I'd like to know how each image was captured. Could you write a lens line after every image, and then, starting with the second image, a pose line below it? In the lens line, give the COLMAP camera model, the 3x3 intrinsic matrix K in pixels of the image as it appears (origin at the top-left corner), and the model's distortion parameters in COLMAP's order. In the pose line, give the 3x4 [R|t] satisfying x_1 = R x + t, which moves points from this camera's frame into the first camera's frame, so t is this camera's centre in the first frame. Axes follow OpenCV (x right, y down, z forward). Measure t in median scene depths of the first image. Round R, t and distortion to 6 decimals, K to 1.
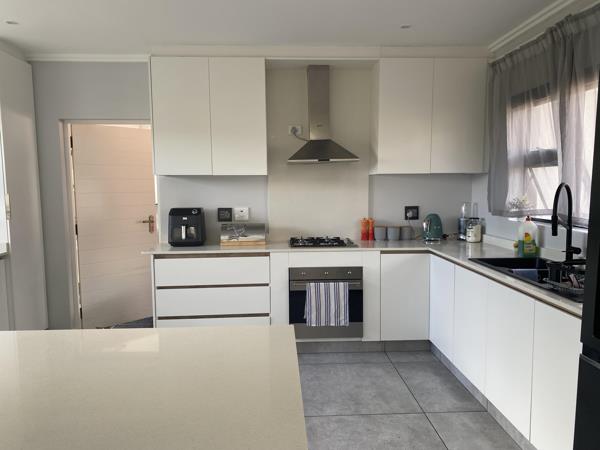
lens RADIAL K [[458.1, 0, 302.1], [0, 458.1, 227.7], [0, 0, 1]] dist [0.062727, -0.074107]
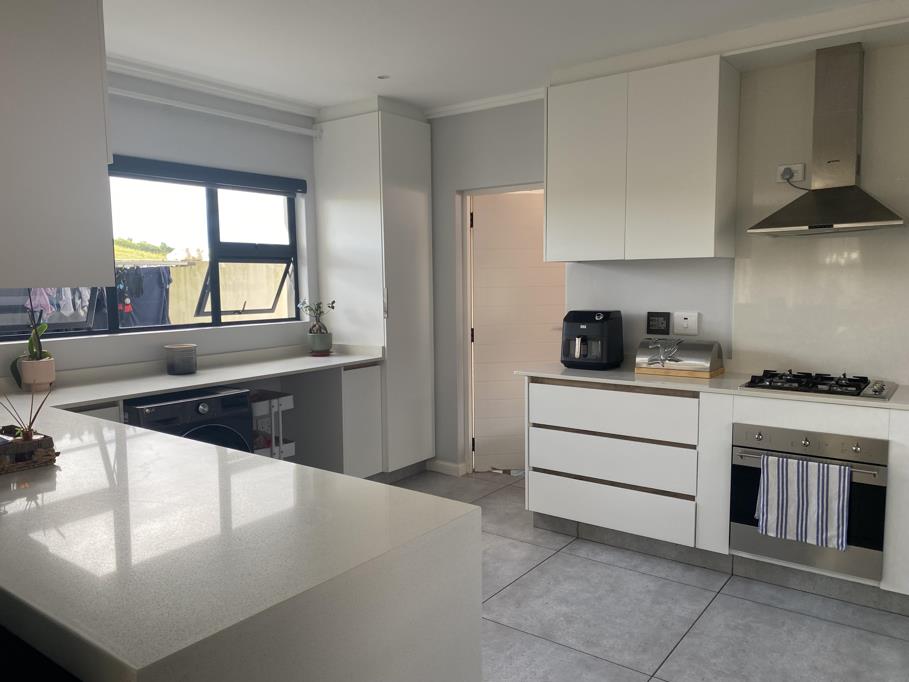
lens RADIAL K [[694.1, 0, 450.2], [0, 694.1, 346.6], [0, 0, 1]] dist [0.062727, -0.074107]
pose [[0.765916, 0.064332, -0.639714, 0.240397], [-0.055715, 0.997880, 0.033645, -0.014431], [0.640522, 0.009872, 0.767876, 0.113201]]
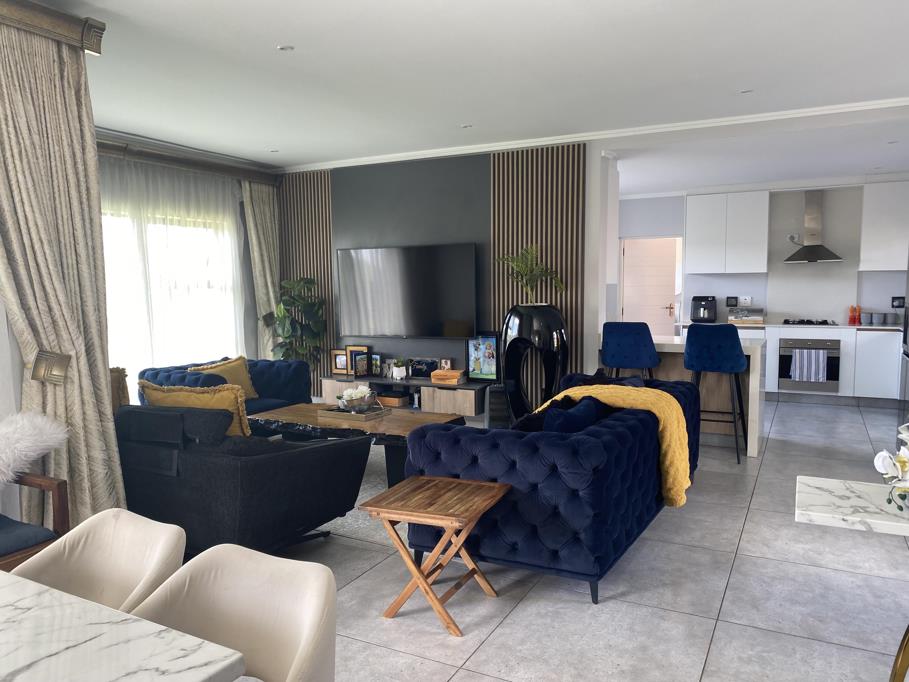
lens RADIAL K [[694.1, 0, 452.1], [0, 694.1, 344.7], [0, 0, 1]] dist [0.062727, -0.074107]
pose [[0.863086, 0.043690, -0.503164, 0.181472], [-0.042014, 0.999009, 0.014678, 0.113396], [0.503306, 0.008471, 0.864066, -1.328753]]
